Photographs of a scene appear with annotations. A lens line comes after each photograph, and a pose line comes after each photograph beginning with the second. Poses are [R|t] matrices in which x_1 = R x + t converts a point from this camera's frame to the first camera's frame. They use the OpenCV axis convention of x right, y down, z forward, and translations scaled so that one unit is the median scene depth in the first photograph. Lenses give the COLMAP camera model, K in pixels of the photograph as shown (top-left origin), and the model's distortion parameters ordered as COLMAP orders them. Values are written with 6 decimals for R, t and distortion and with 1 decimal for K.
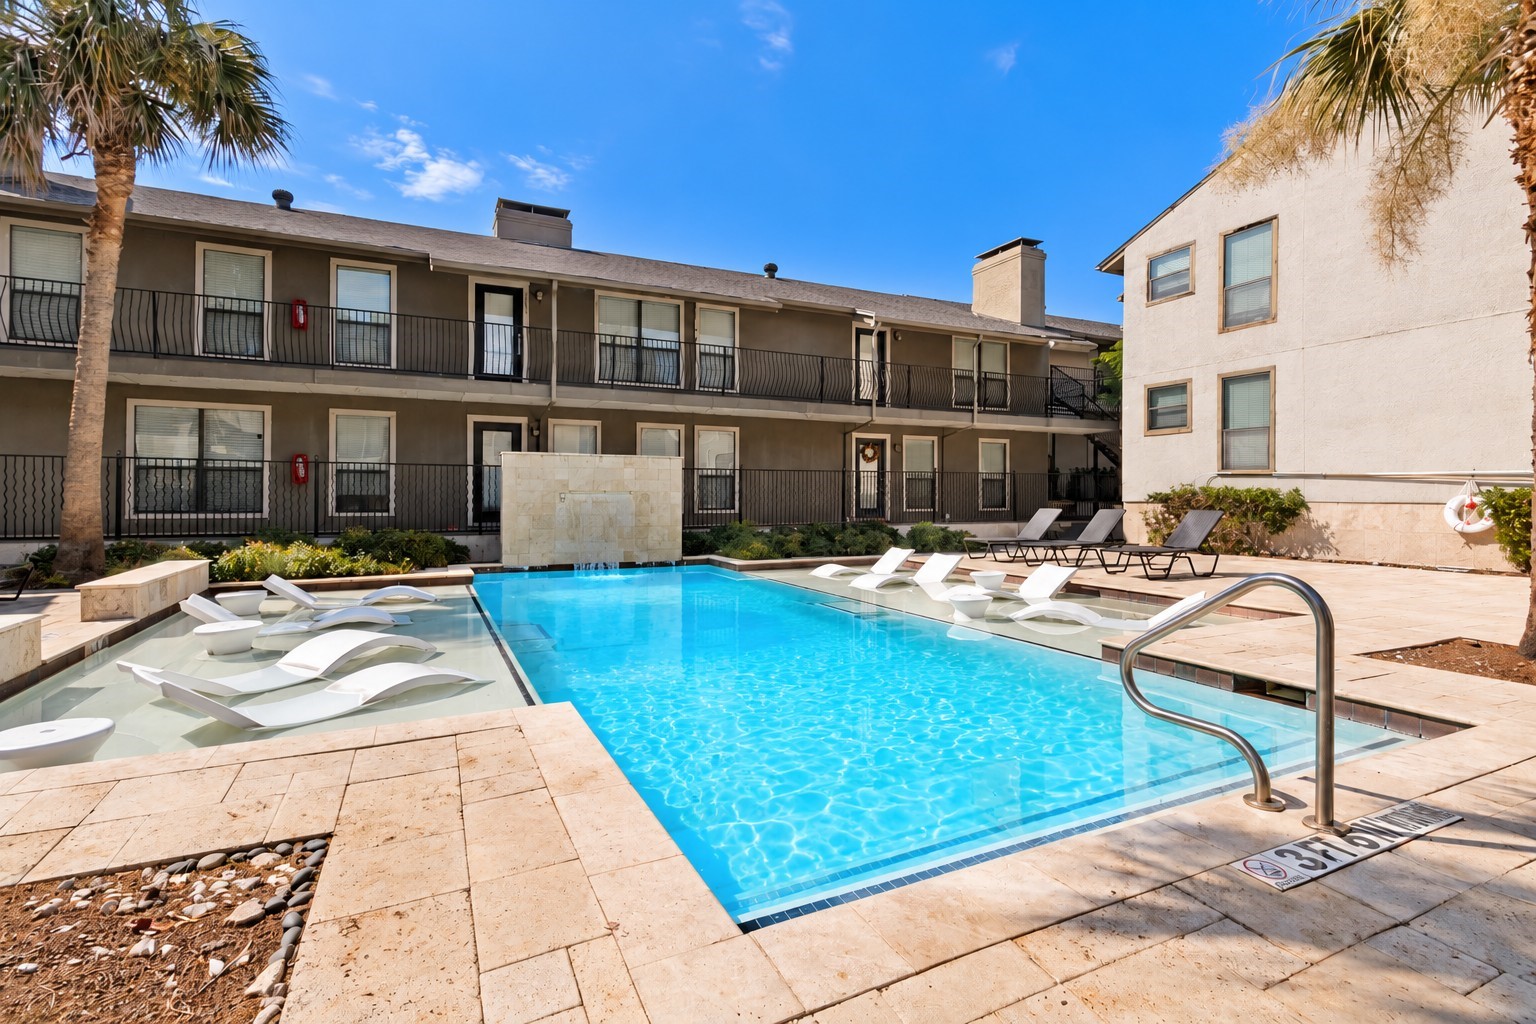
lens RADIAL K [[715.2, 0, 766.2], [0, 715.2, 499.6], [0, 0, 1]] dist [-0.000838, 0.000090]
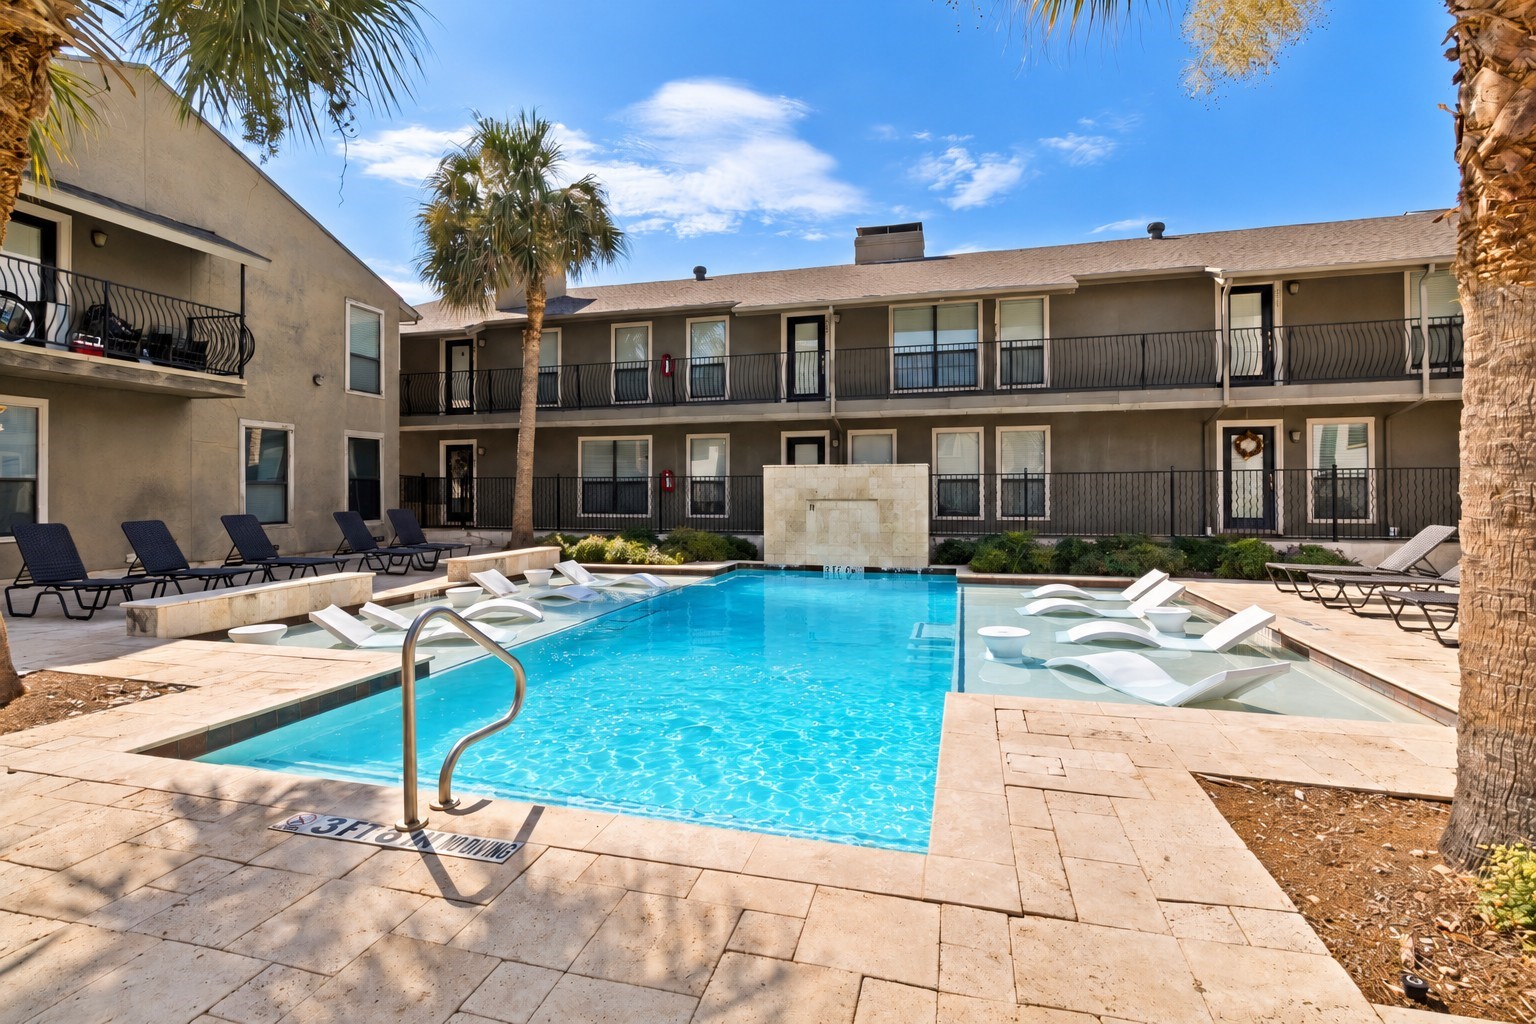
lens RADIAL K [[736.4, 0, 767.1], [0, 736.4, 486.7], [0, 0, 1]] dist [0.000948, 0.000089]
pose [[0.755481, -0.008784, -0.655112, 0.339204], [-0.000335, 0.999905, -0.013793, -0.012404], [0.655170, 0.010640, 0.755406, 0.079225]]
